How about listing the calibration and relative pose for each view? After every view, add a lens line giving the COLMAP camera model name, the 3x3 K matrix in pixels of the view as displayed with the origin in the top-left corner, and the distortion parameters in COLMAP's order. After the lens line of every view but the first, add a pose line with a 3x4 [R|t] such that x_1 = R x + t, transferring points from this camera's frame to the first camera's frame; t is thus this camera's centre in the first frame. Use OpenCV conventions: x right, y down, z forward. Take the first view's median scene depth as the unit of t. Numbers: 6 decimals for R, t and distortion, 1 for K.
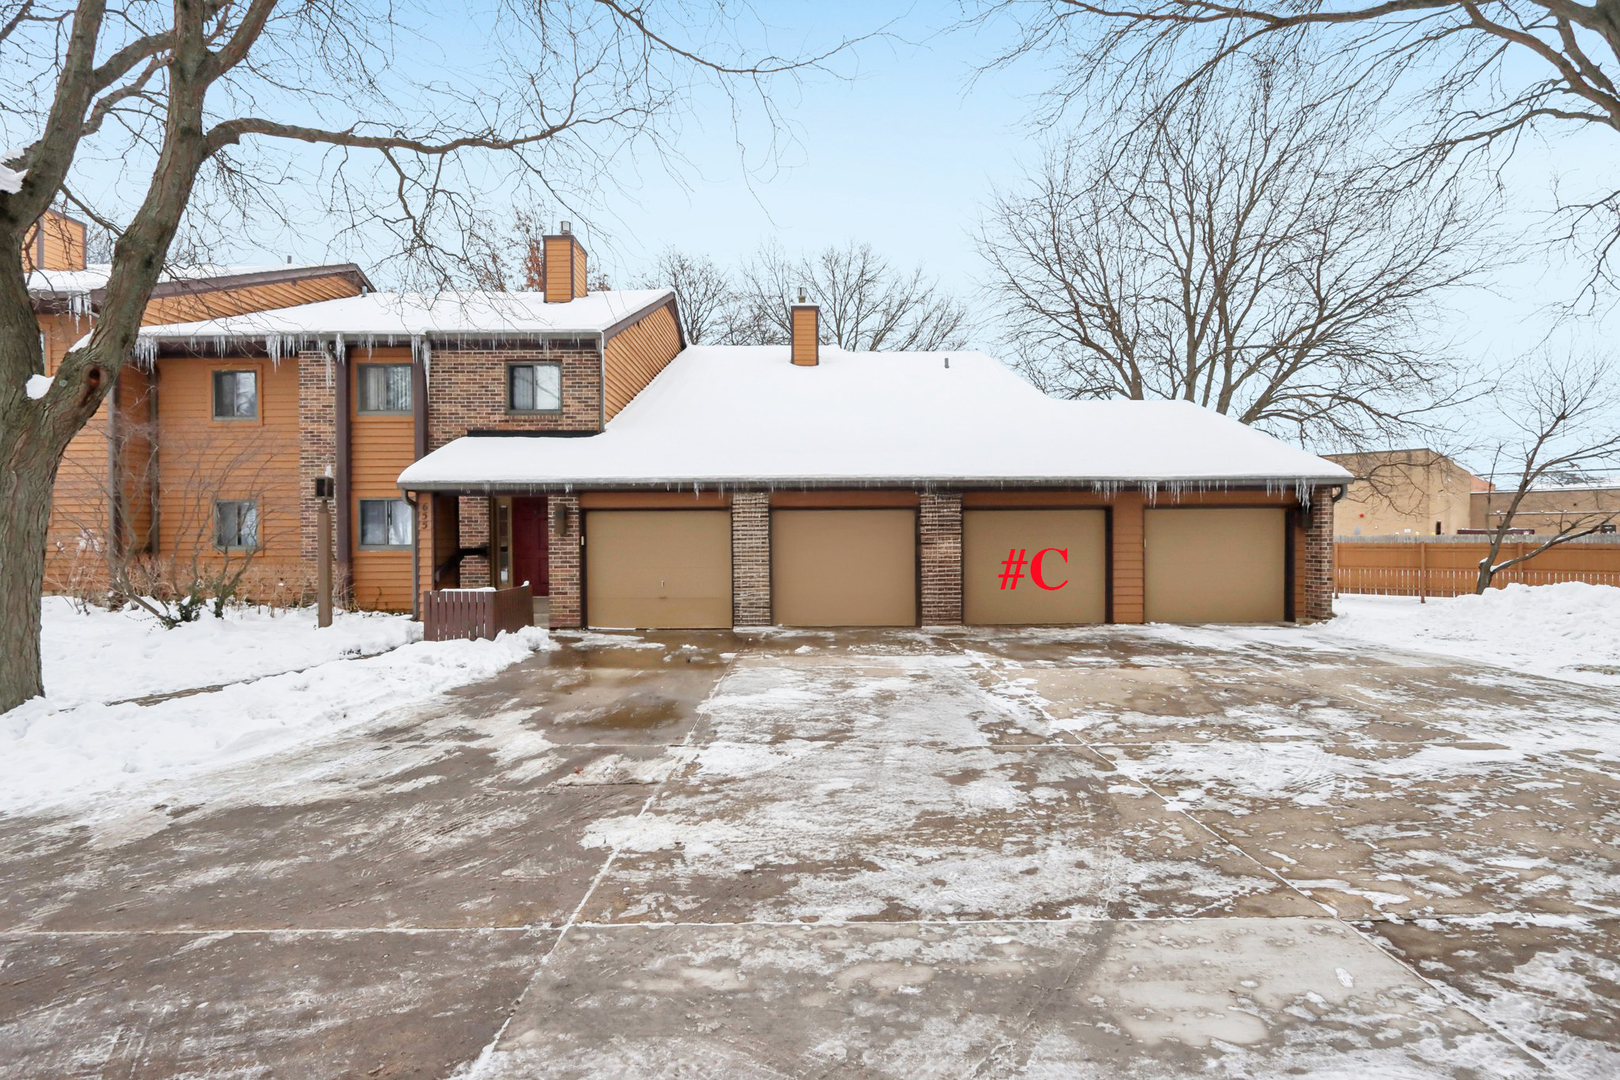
lens RADIAL K [[775.0, 0, 810.0], [0, 775.0, 540.0], [0, 0, 1]] dist [-0.005182, -0.000019]
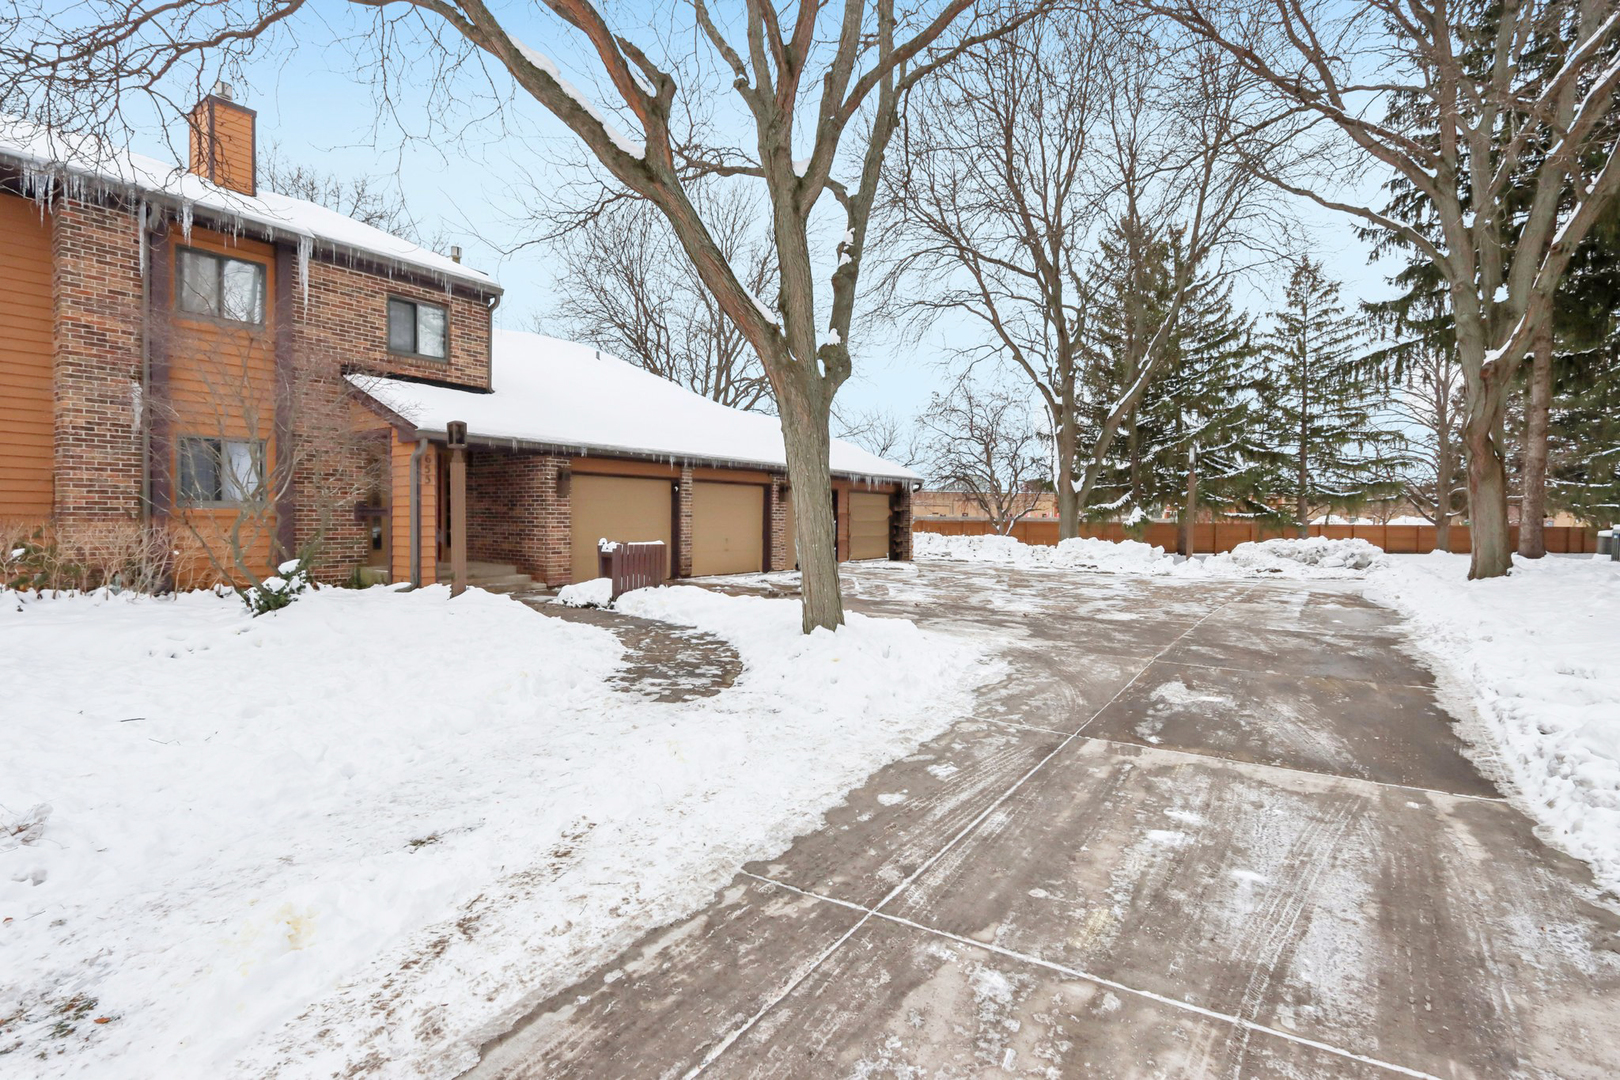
lens RADIAL K [[775.0, 0, 810.0], [0, 775.0, 540.0], [0, 0, 1]] dist [-0.005182, -0.000019]
pose [[0.578580, -0.010916, 0.815553, -0.836031], [-0.010429, 0.999730, 0.020779, 0.023406], [-0.815559, -0.020527, 0.578310, 0.112153]]
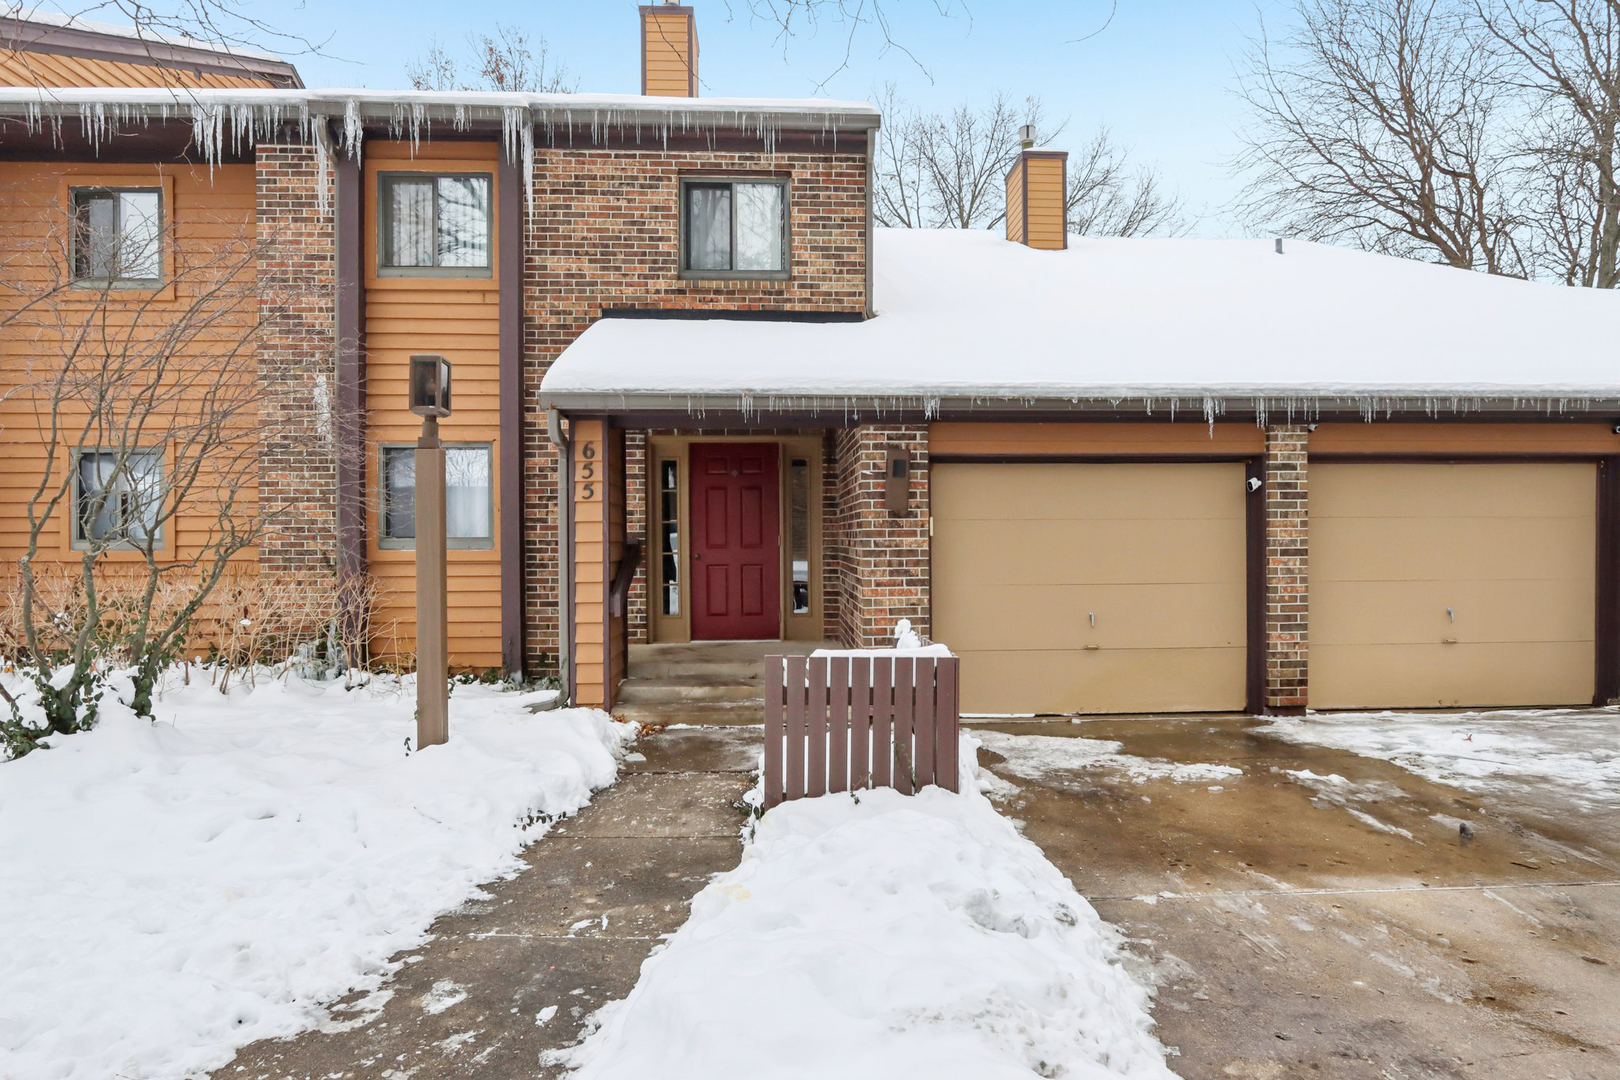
lens RADIAL K [[958.3, 0, 810.2], [0, 958.3, 533.4], [0, 0, 1]] dist [-0.014823, 0.010933]
pose [[0.998552, 0.001073, 0.053786, -0.344605], [-0.000764, 0.999983, -0.005780, 0.007361], [-0.053791, 0.005731, 0.998536, 0.378304]]
